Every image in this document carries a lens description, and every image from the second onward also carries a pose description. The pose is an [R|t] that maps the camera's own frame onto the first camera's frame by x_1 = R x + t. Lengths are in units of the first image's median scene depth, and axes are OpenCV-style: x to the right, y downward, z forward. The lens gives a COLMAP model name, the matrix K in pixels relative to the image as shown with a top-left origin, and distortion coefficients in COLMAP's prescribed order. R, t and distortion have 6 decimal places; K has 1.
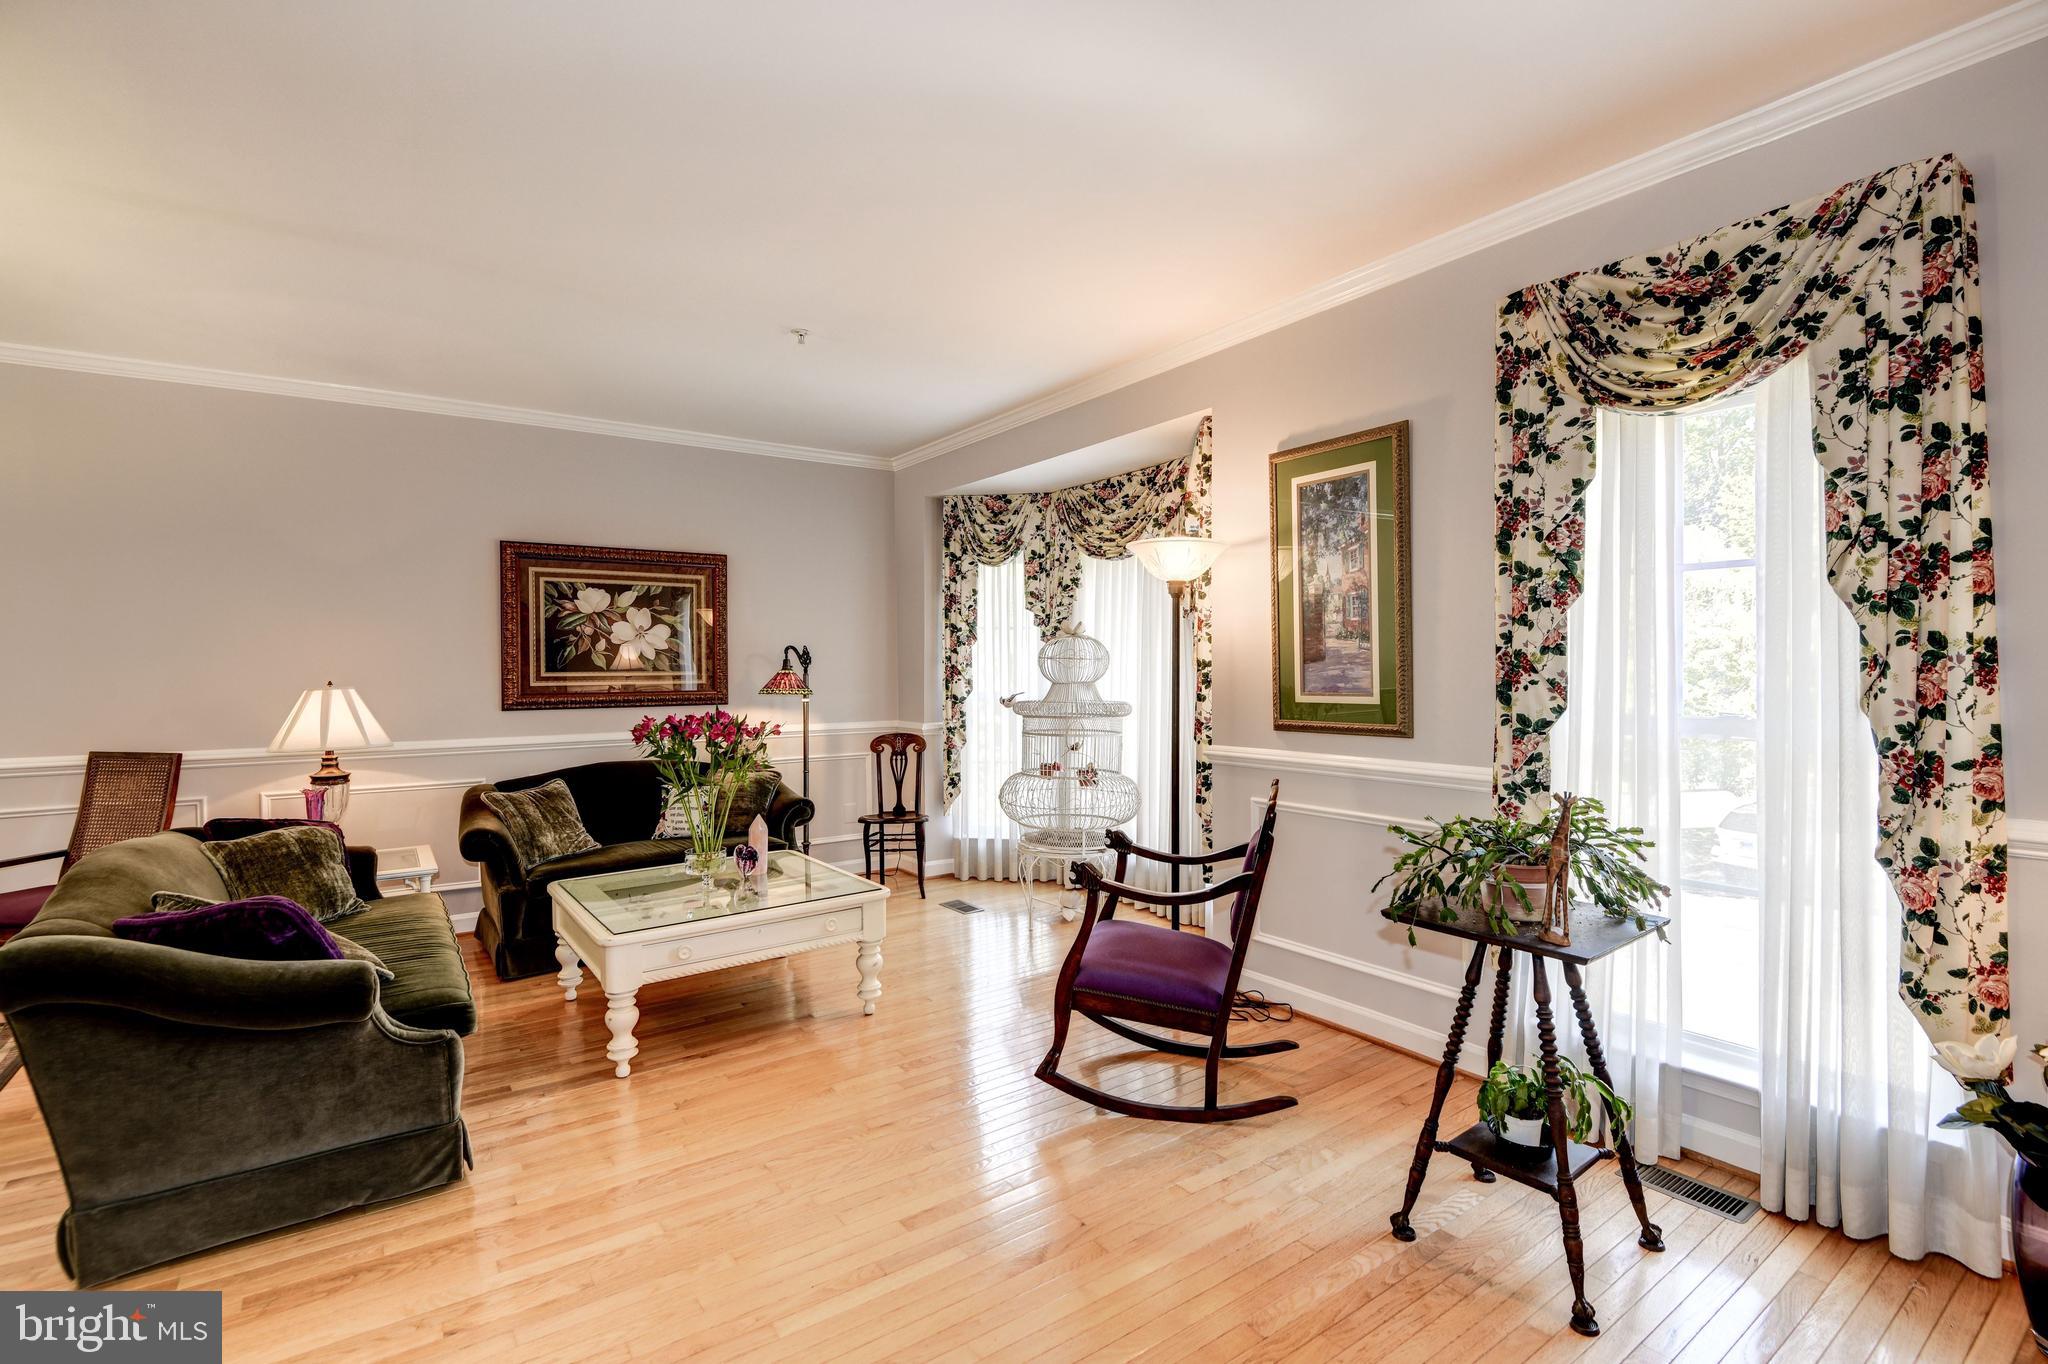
lens RADIAL K [[939.2, 0, 1041.6], [0, 939.2, 685.0], [0, 0, 1]] dist [-0.005182, -0.011740]
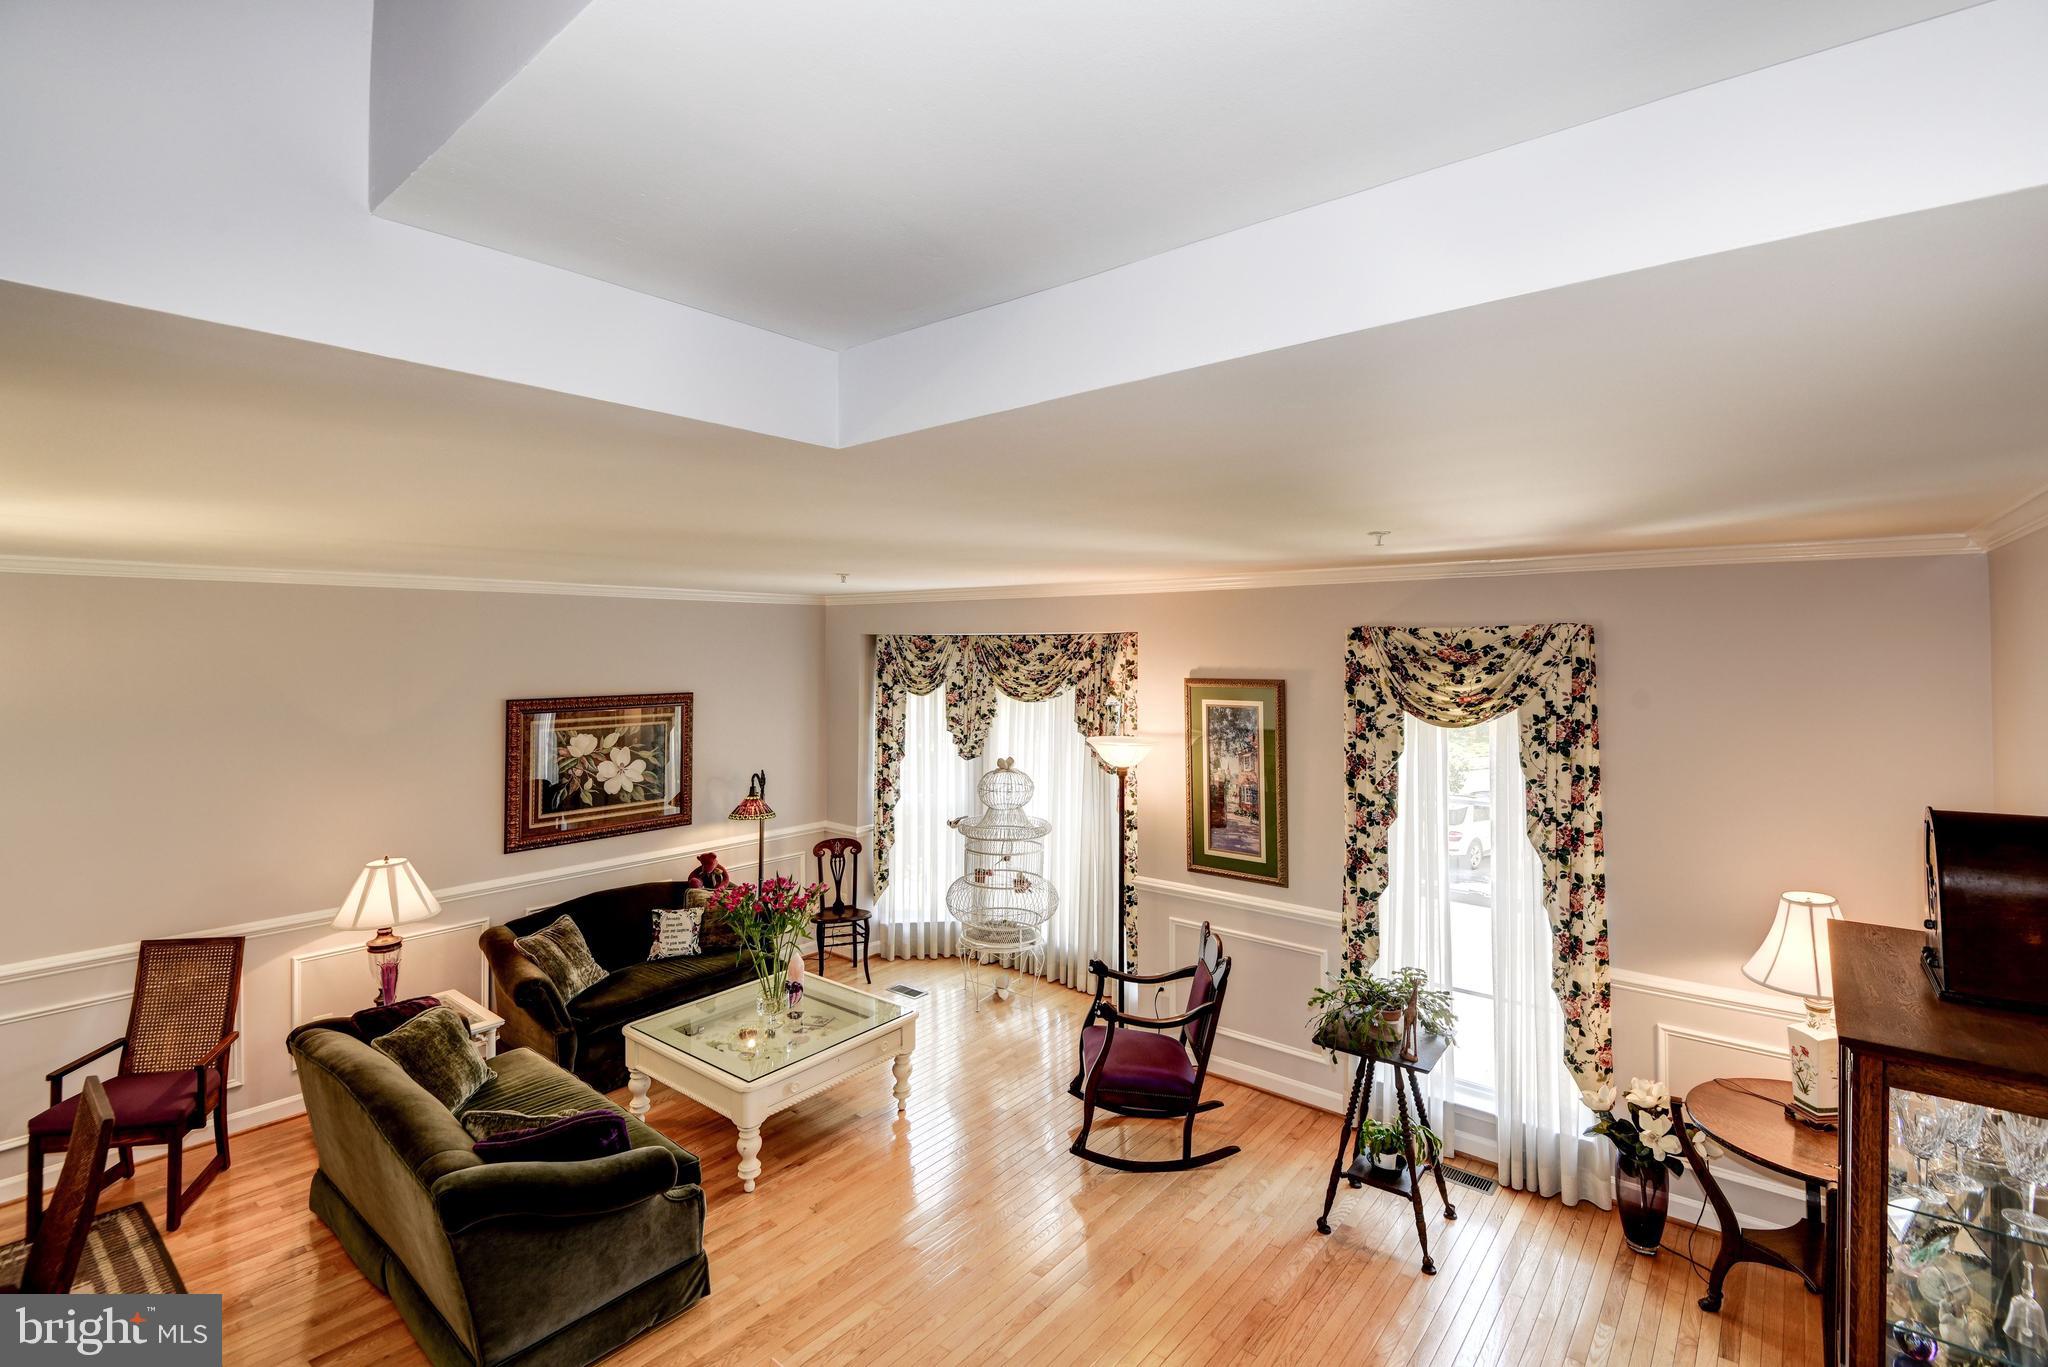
lens RADIAL K [[939.2, 0, 1050.2], [0, 939.2, 631.1], [0, 0, 1]] dist [-0.005182, -0.011740]
pose [[0.963942, 0.012409, 0.265821, -0.364044], [-0.003506, 0.999418, -0.033944, -0.289686], [-0.266088, 0.031788, 0.963425, -0.355230]]
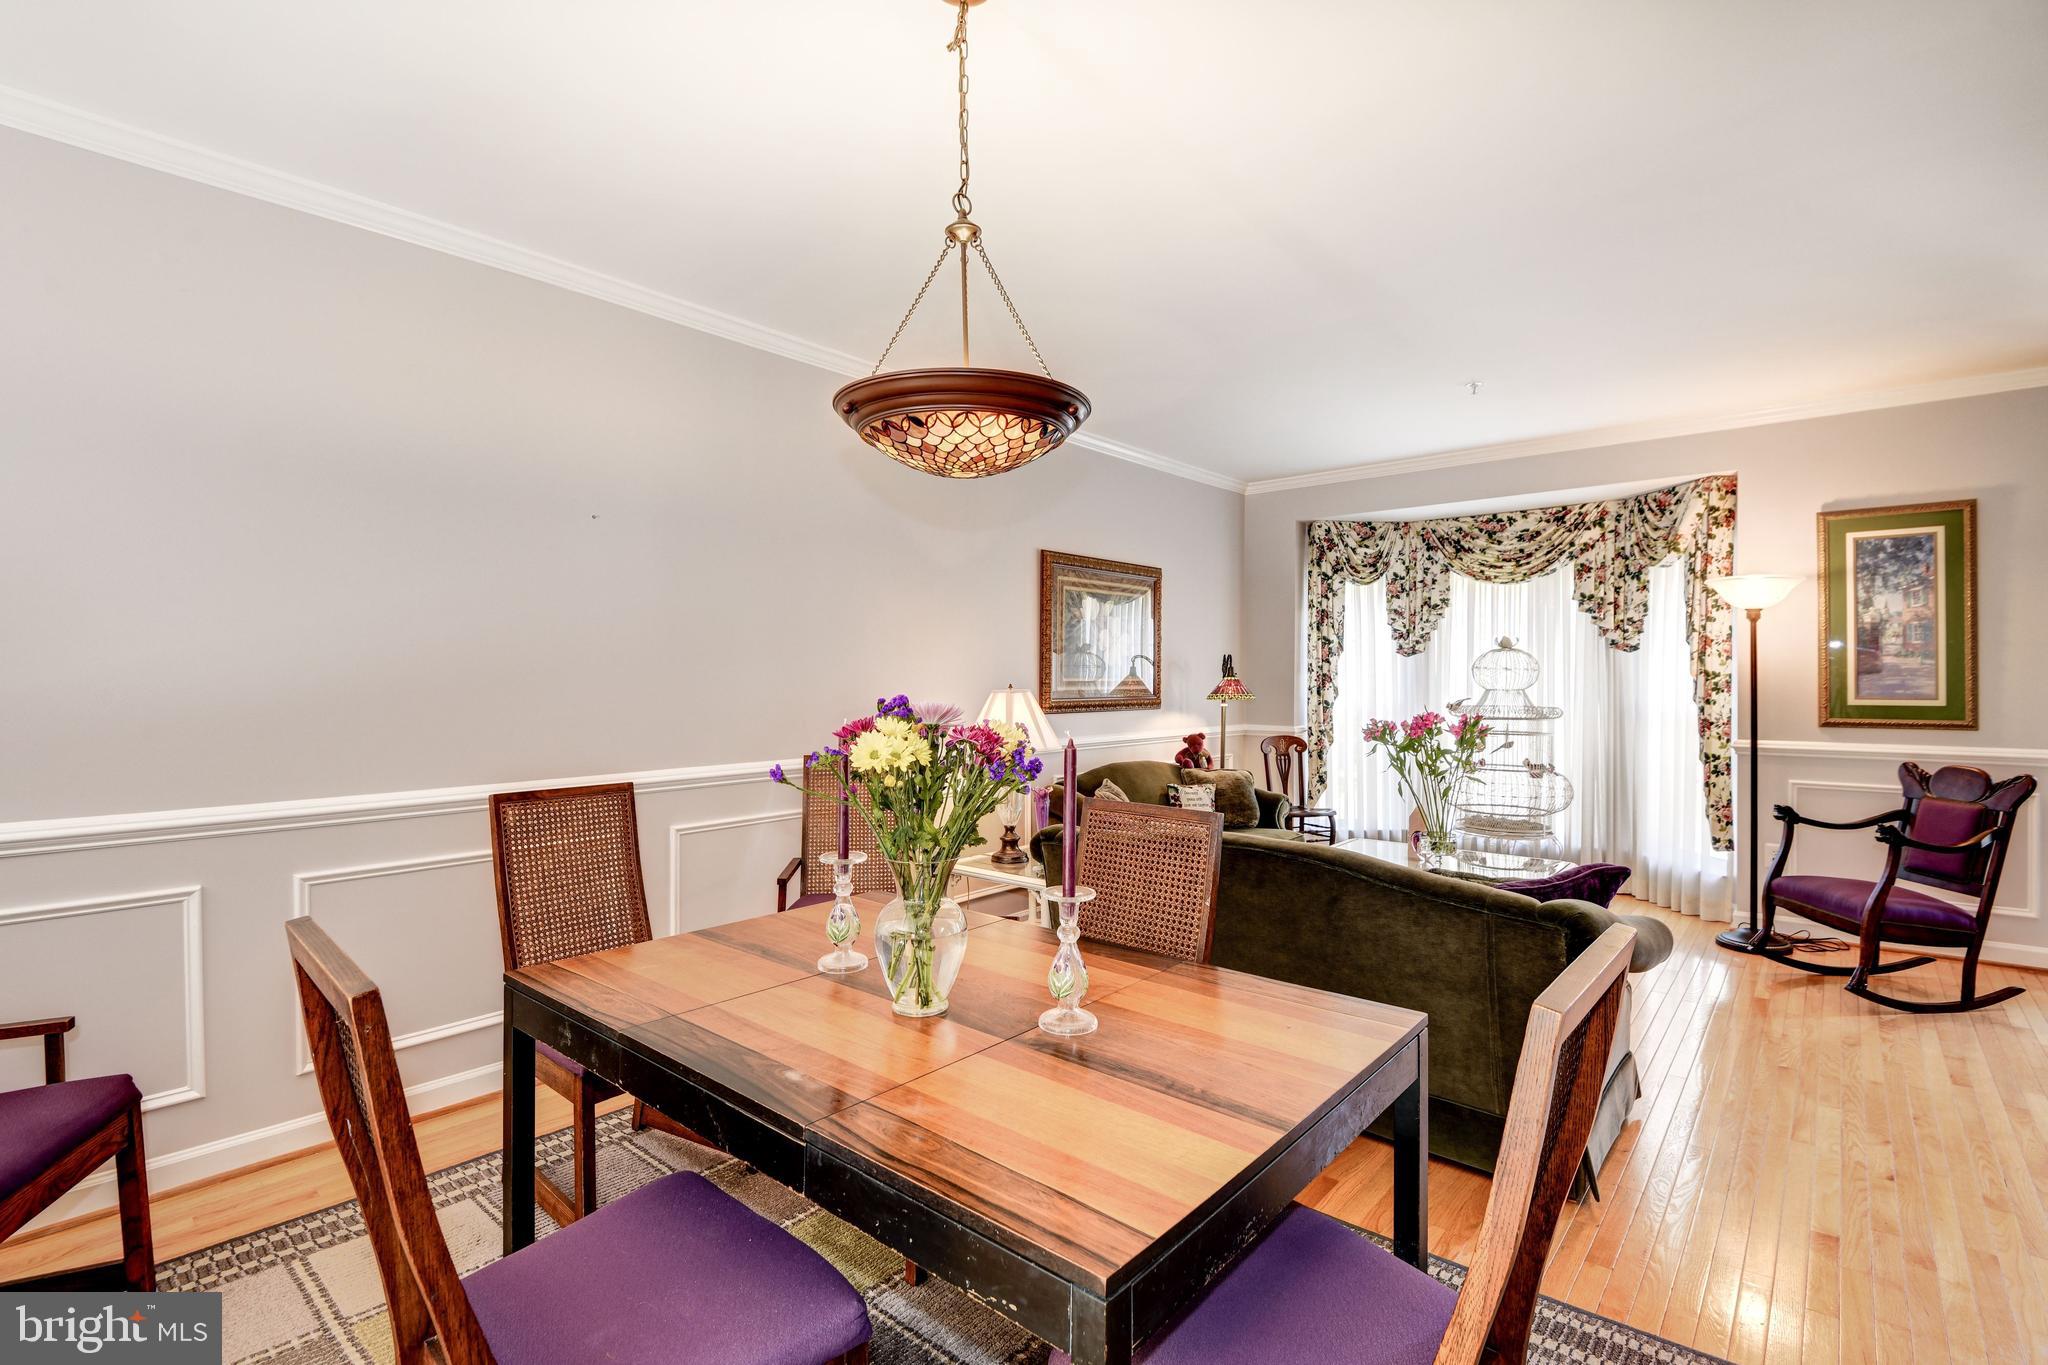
lens RADIAL K [[939.2, 0, 1019.1], [0, 939.2, 693.3], [0, 0, 1]] dist [-0.005182, -0.011740]
pose [[0.975736, 0.003727, 0.218918, -1.194019], [-0.003493, 0.999993, -0.001455, 0.008551], [-0.218922, 0.000655, 0.975742, -0.003955]]
